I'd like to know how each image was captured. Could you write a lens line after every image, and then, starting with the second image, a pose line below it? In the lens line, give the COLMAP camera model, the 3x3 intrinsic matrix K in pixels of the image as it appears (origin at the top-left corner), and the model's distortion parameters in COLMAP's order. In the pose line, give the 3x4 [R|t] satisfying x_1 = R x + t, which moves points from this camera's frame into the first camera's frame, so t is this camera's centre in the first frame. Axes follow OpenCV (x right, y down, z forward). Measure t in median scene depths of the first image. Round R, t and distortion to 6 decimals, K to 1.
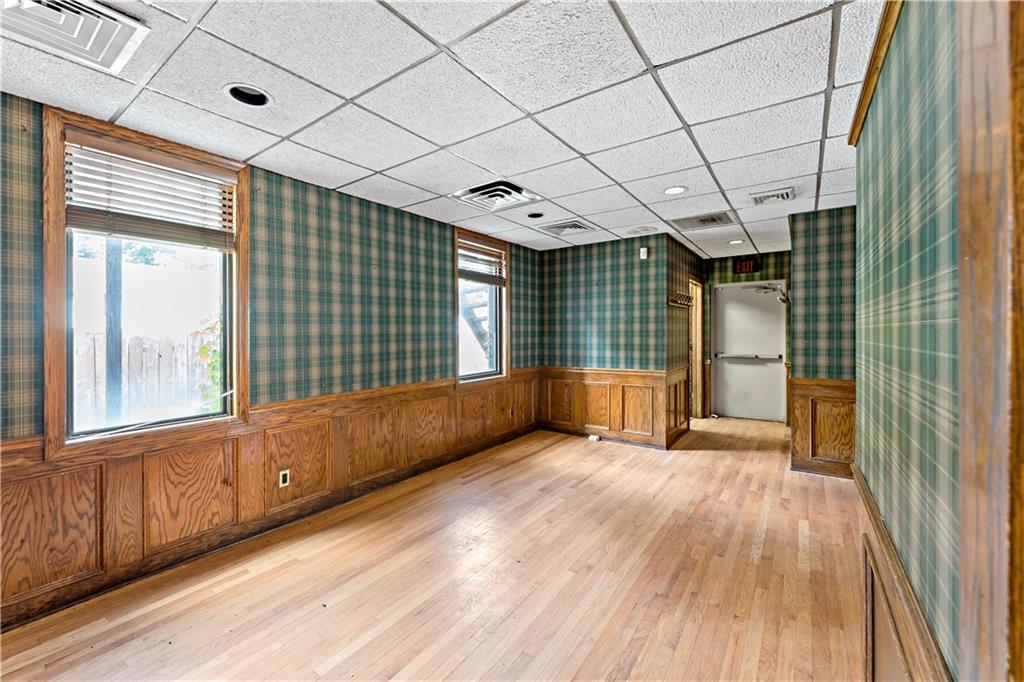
lens RADIAL K [[415.9, 0, 509.5], [0, 415.9, 334.4], [0, 0, 1]] dist [-0.000631, 0.000859]
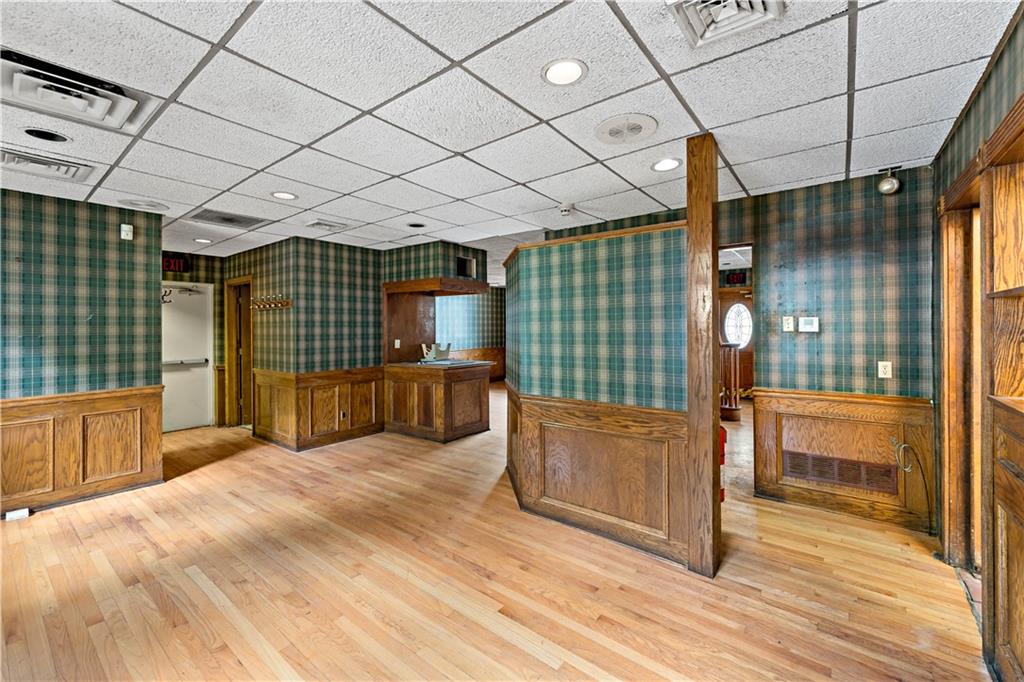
lens RADIAL K [[415.9, 0, 515.3], [0, 415.9, 331.9], [0, 0, 1]] dist [-0.000631, 0.000859]
pose [[0.039322, 0.000676, 0.999226, -0.468724], [0.013266, 0.999911, -0.001199, -0.005567], [-0.999139, 0.013302, 0.039310, 0.322827]]
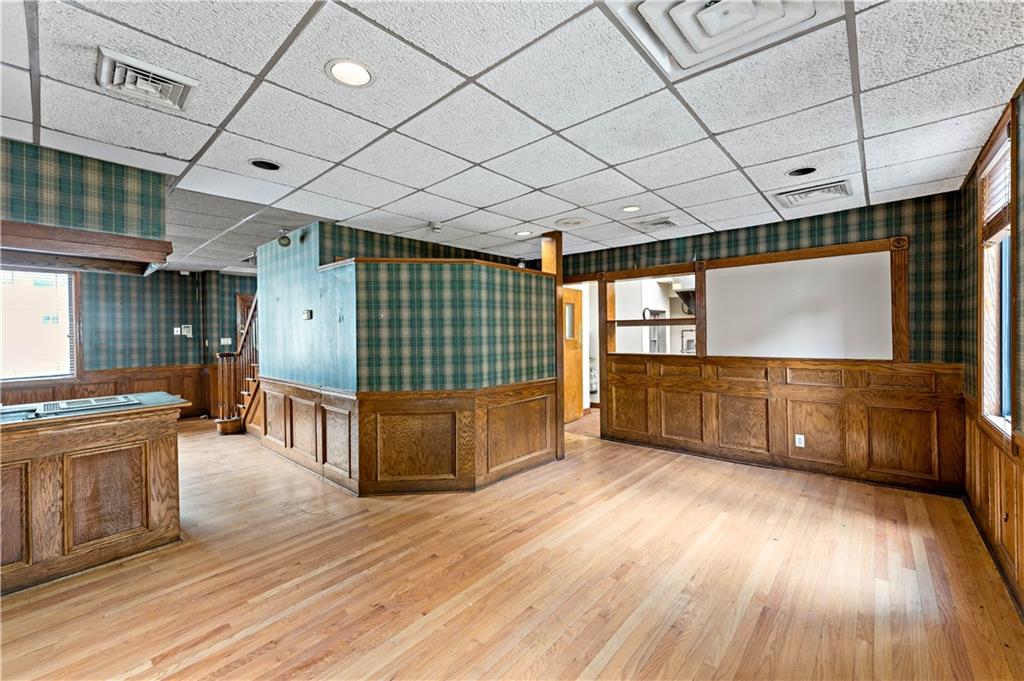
lens RADIAL K [[416.0, 0, 518.6], [0, 416.0, 336.0], [0, 0, 1]] dist [-0.000351, 0.000141]
pose [[-0.995262, 0.018404, 0.095469, 0.115409], [0.019868, 0.999699, 0.014410, -0.015133], [-0.095175, 0.016238, -0.995328, 1.198924]]
